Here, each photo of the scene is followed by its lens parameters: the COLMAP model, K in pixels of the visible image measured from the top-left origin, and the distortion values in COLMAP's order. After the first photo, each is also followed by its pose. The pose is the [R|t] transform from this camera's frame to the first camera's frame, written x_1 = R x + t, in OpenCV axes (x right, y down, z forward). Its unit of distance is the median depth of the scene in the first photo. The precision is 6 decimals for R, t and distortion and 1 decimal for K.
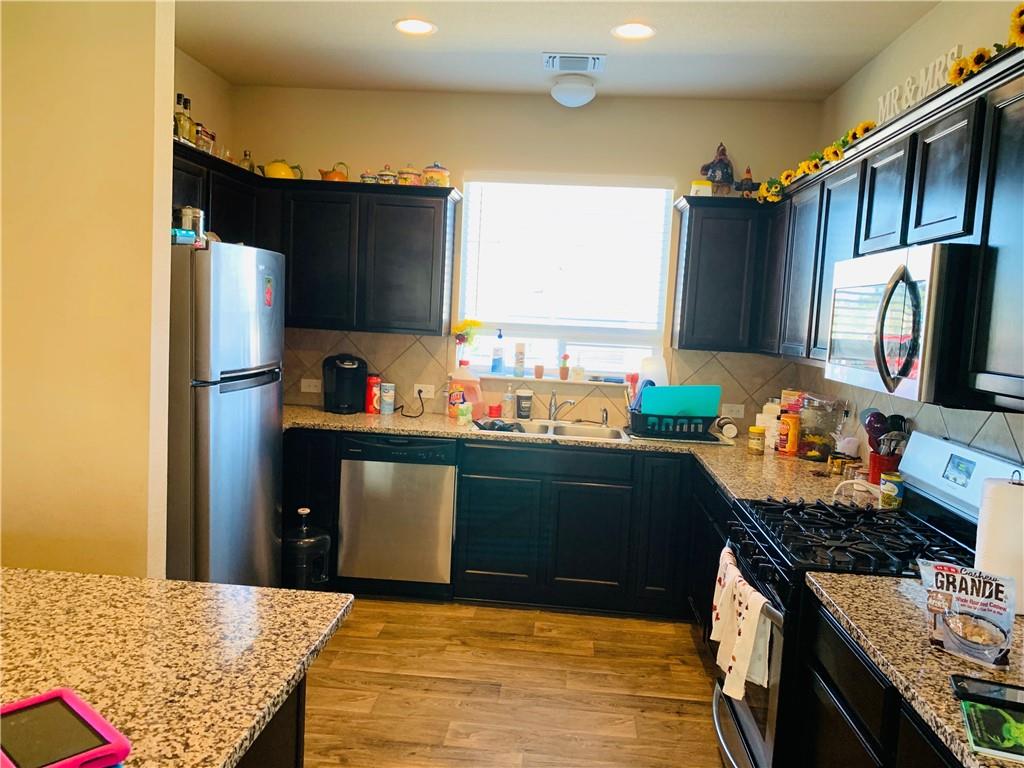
lens RADIAL K [[781.2, 0, 509.5], [0, 781.2, 378.4], [0, 0, 1]] dist [0.056539, -0.081883]
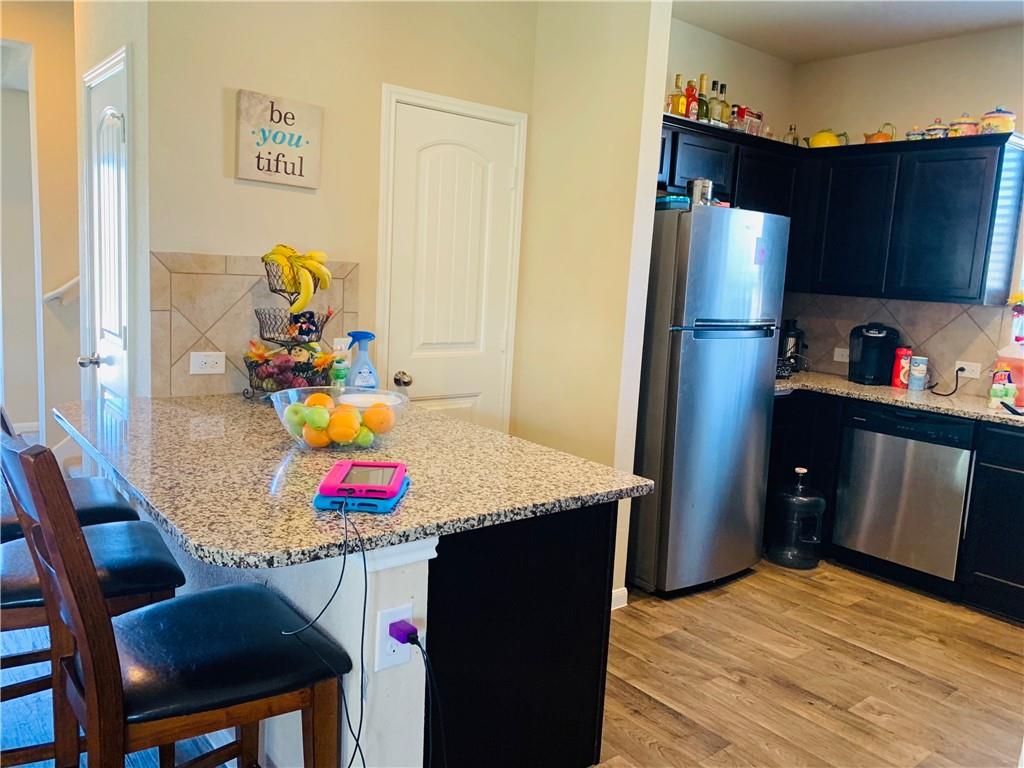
lens RADIAL K [[792.5, 0, 539.4], [0, 792.5, 382.4], [0, 0, 1]] dist [0.048641, -0.043044]
pose [[0.700172, 0.089023, -0.708402, 0.218303], [-0.086766, 0.995452, 0.039337, 0.041639], [0.708682, 0.033922, 0.704712, 0.017577]]
